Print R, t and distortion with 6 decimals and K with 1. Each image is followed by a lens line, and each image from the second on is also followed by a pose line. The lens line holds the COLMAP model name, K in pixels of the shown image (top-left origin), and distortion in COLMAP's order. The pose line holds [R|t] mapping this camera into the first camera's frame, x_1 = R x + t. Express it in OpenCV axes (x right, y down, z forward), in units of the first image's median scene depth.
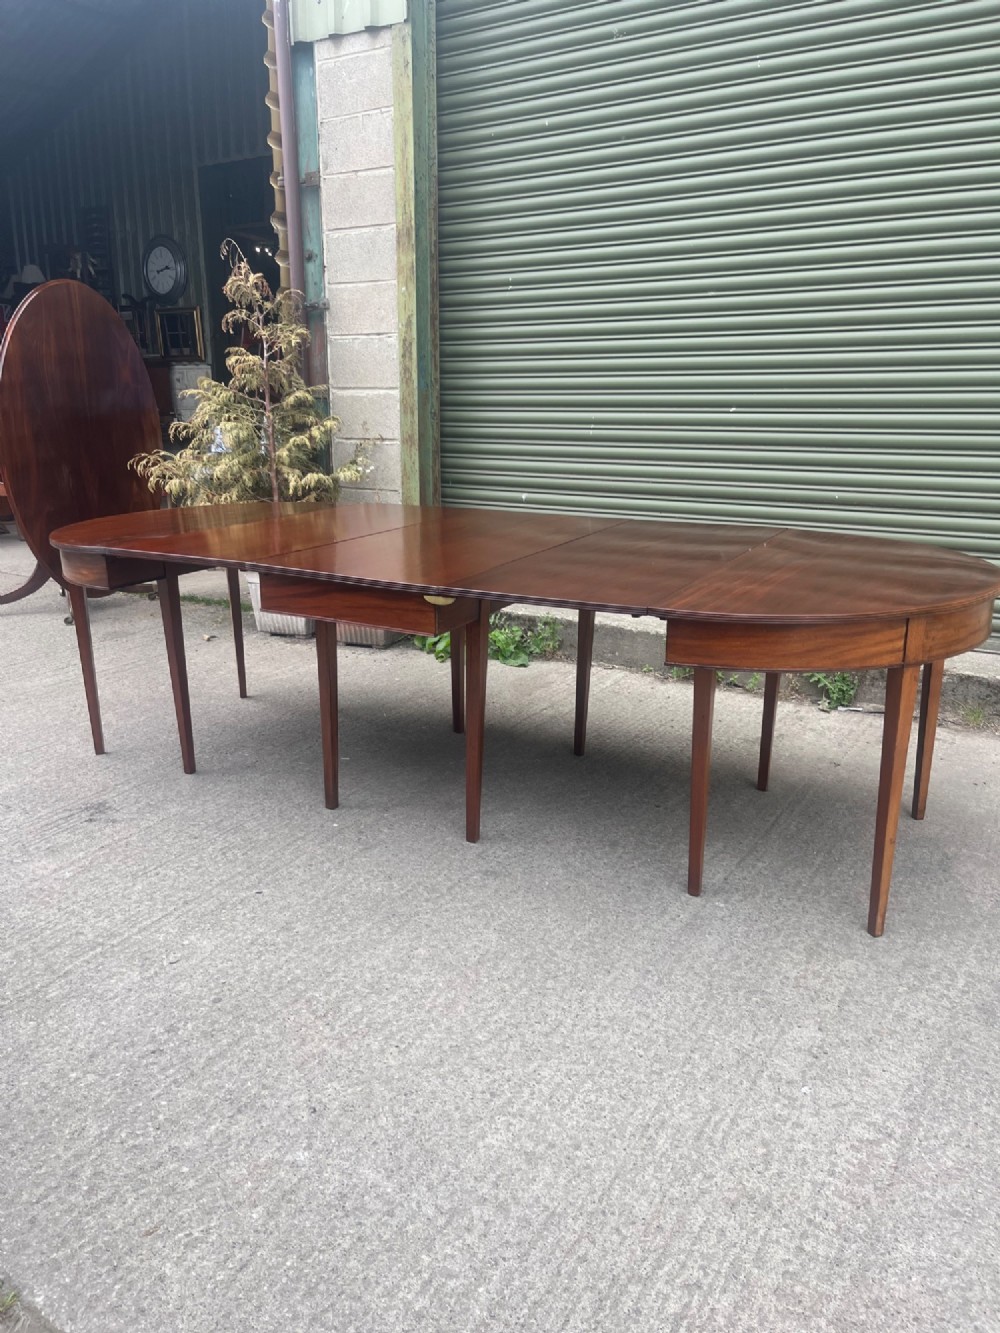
lens RADIAL K [[1010.7, 0, 490.4], [0, 1010.7, 664.5], [0, 0, 1]] dist [0.057966, -0.082943]
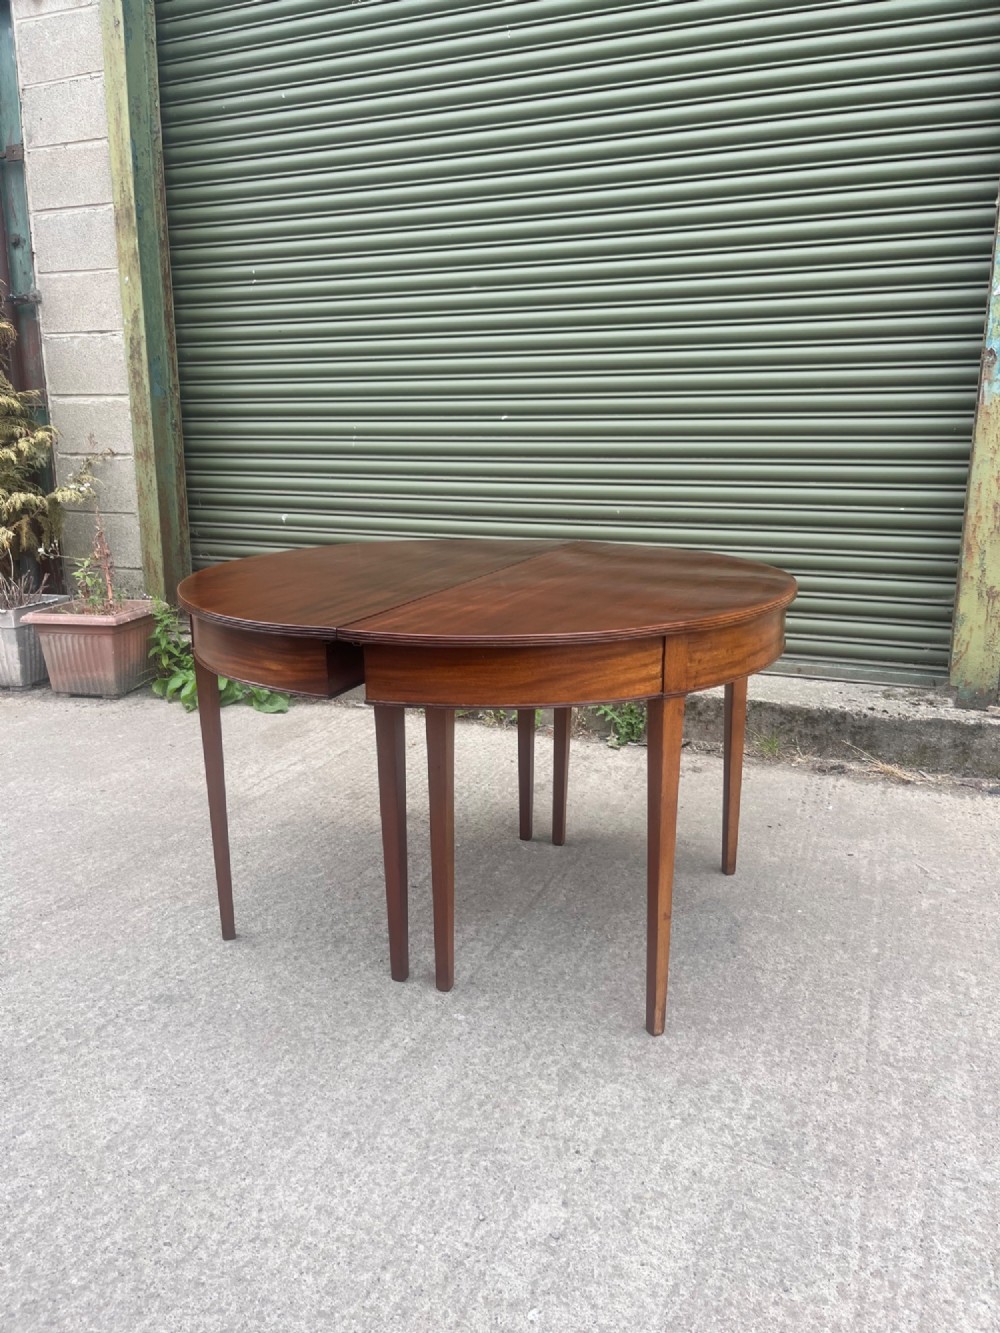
lens RADIAL K [[1010.7, 0, 505.3], [0, 1010.7, 660.5], [0, 0, 1]] dist [0.057966, -0.082943]
pose [[0.984874, -0.038144, 0.169020, 0.117034], [0.044564, 0.998416, -0.034353, -0.006441], [-0.167442, 0.041365, 0.985014, 0.181224]]
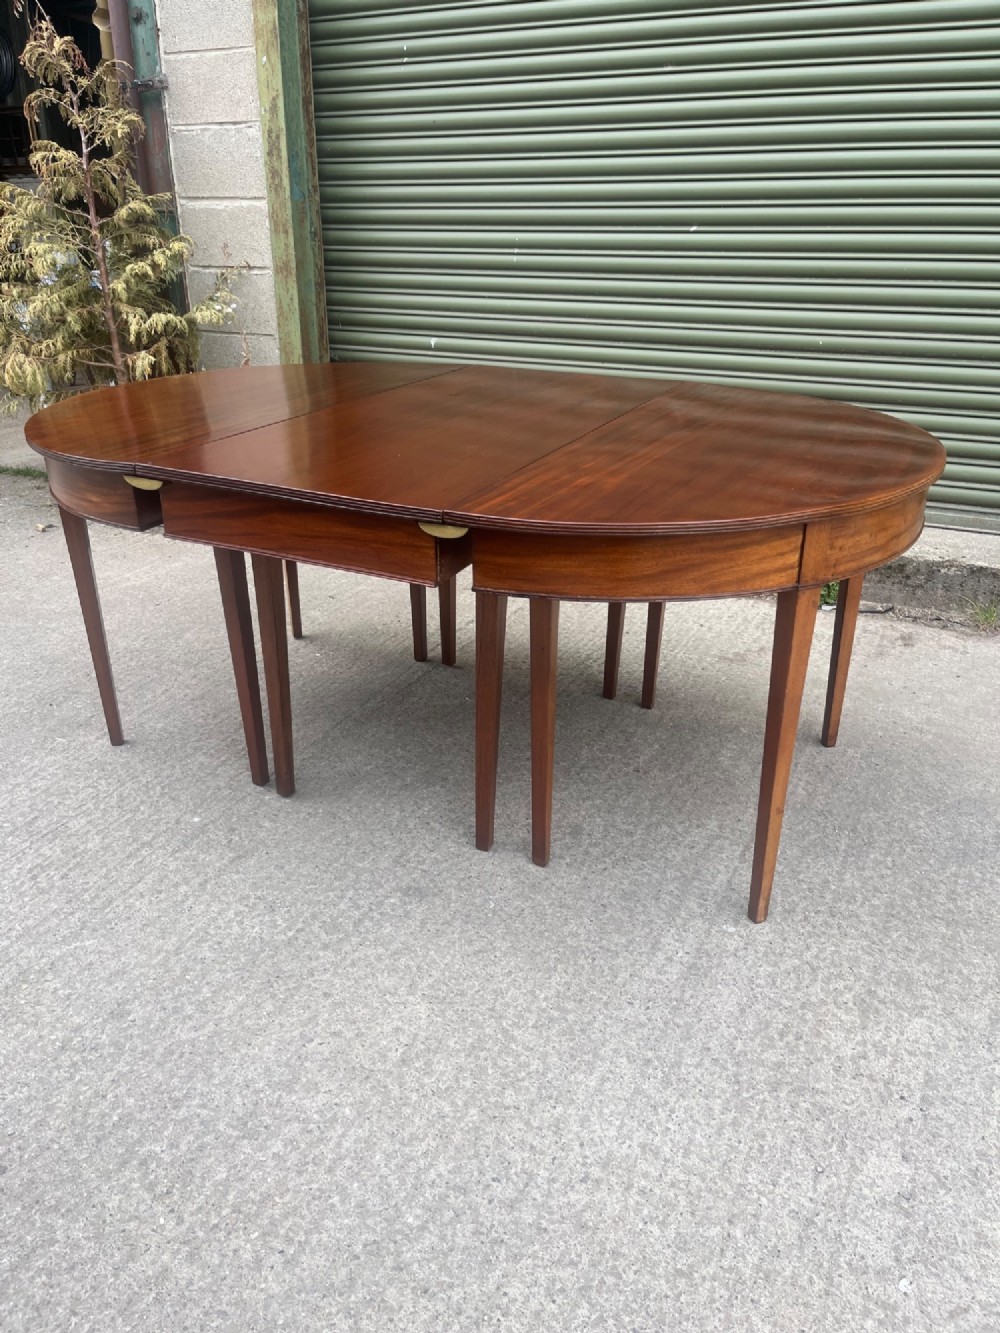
lens RADIAL K [[1010.7, 0, 503.7], [0, 1010.7, 668.3], [0, 0, 1]] dist [0.057966, -0.082943]
pose [[0.994385, -0.038889, 0.098417, -0.000891], [0.023377, 0.987776, 0.154116, -0.055921], [-0.103207, -0.150950, 0.983139, 0.270917]]
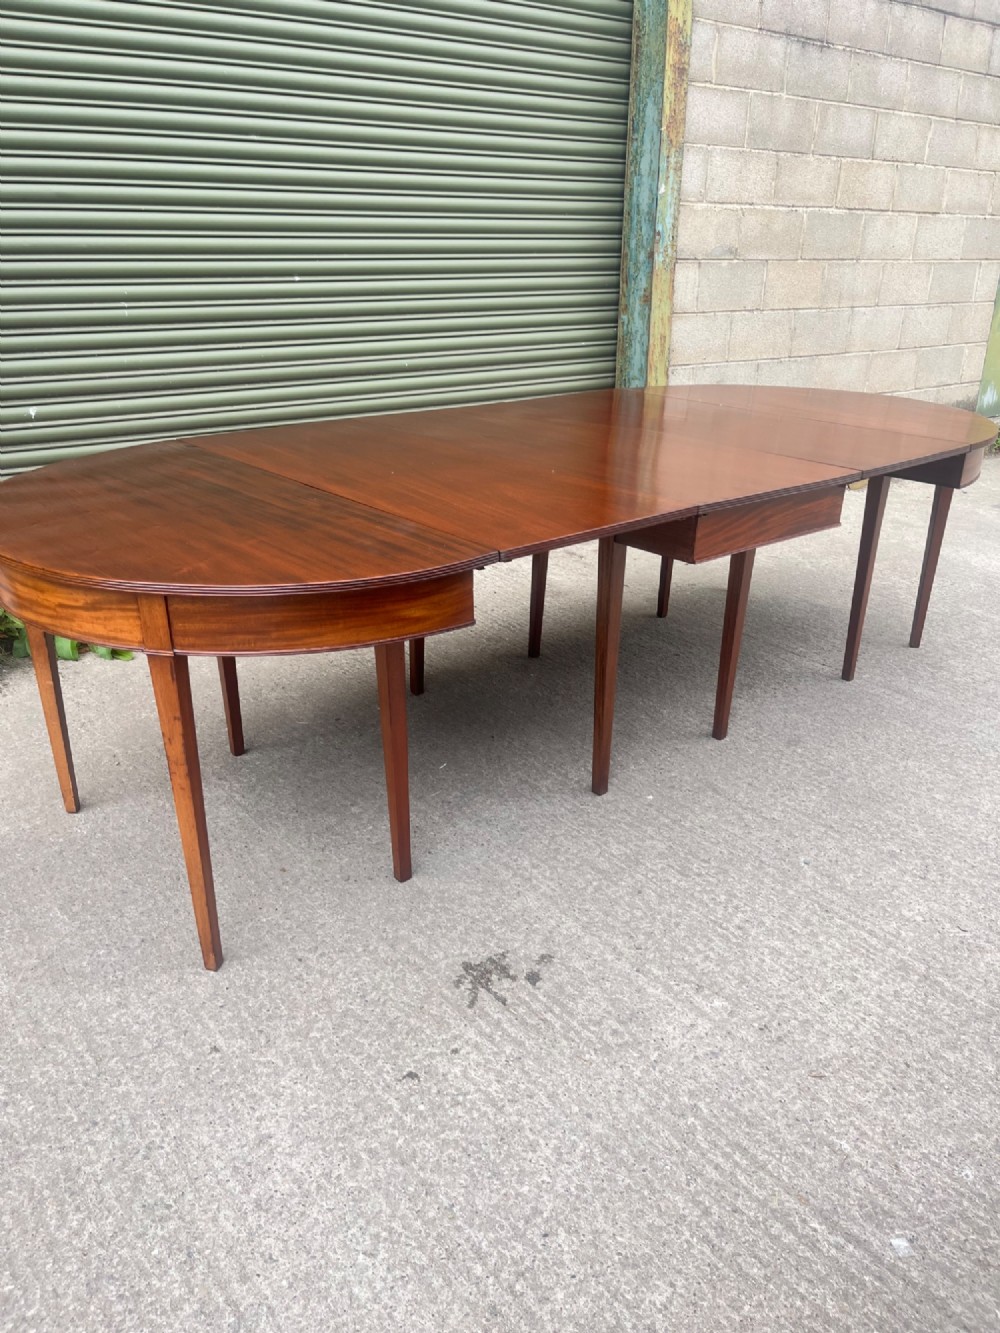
lens RADIAL K [[1010.7, 0, 495.2], [0, 1010.7, 656.8], [0, 0, 1]] dist [0.057966, -0.082943]
pose [[0.358678, -0.347770, 0.866260, -0.885118], [0.239778, 0.931195, 0.274558, -0.213200], [-0.902140, 0.109232, 0.417387, 0.741679]]
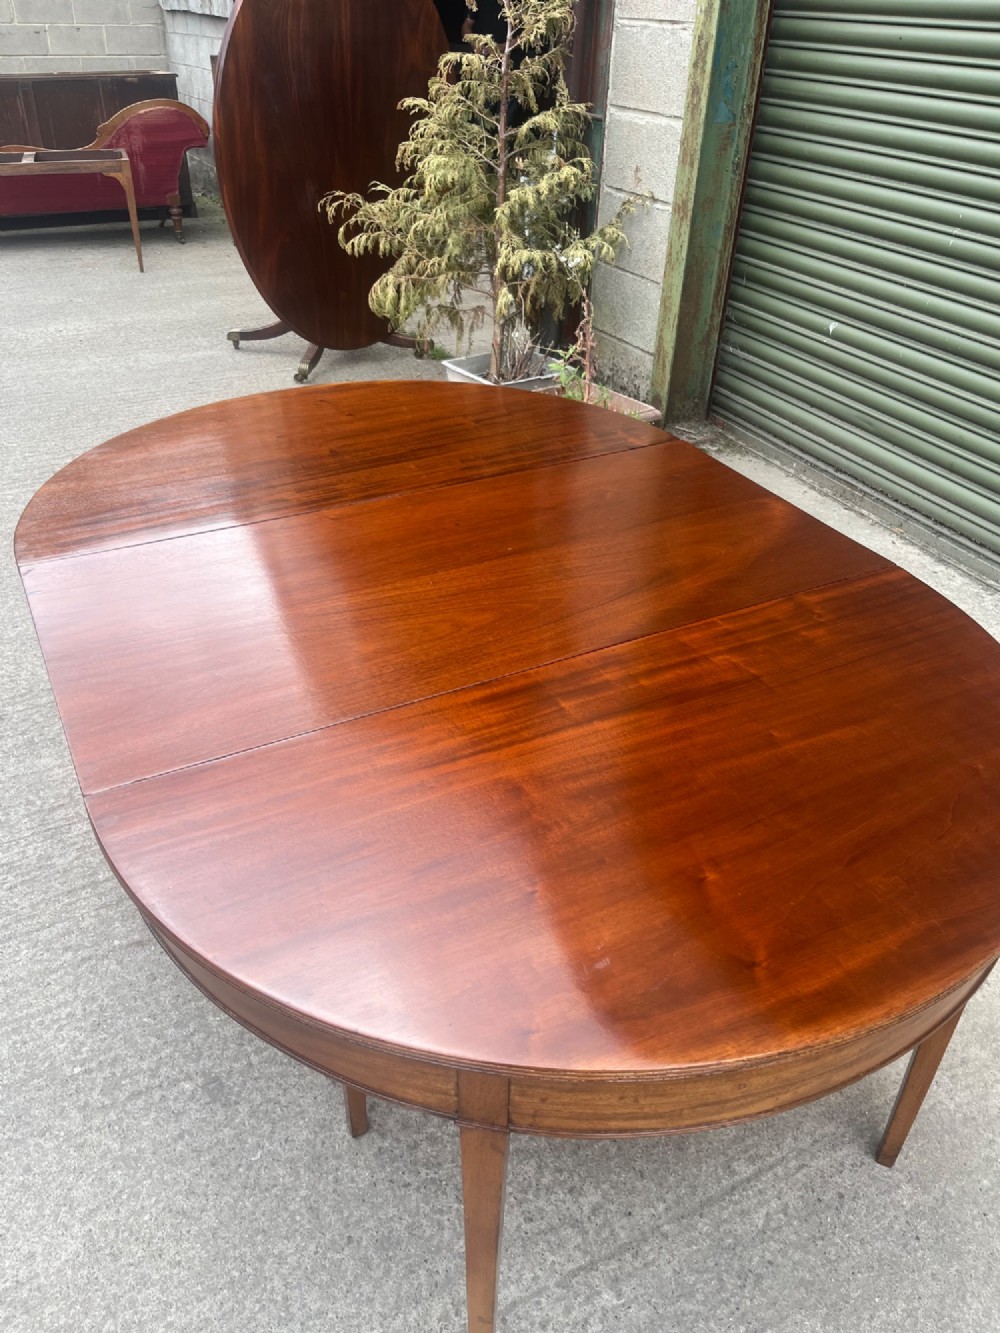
lens RADIAL K [[1010.7, 0, 494.5], [0, 1010.7, 672.6], [0, 0, 1]] dist [0.057966, -0.082943]
pose [[0.858202, 0.308473, -0.410285, 0.303992], [-0.163459, 0.921911, 0.351229, -0.265518], [0.486591, -0.234361, 0.841608, 0.536851]]
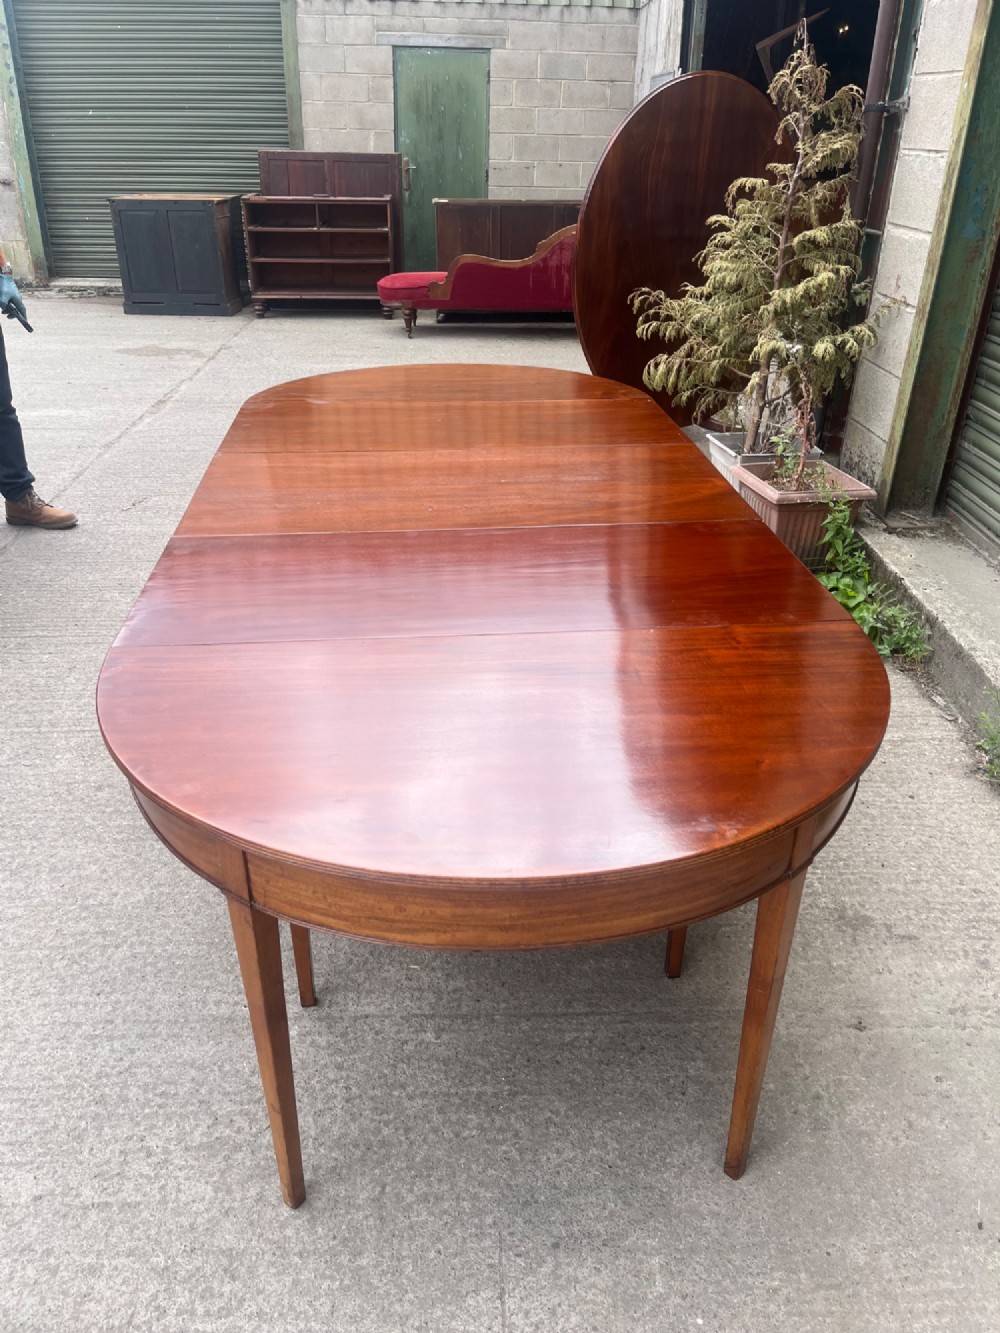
lens RADIAL K [[1010.7, 0, 490.8], [0, 1010.7, 673.2], [0, 0, 1]] dist [0.057966, -0.082943]
pose [[0.547905, 0.405634, -0.731615, 0.651994], [-0.232048, 0.913948, 0.332946, -0.267089], [0.803712, -0.012653, 0.594883, 0.550055]]
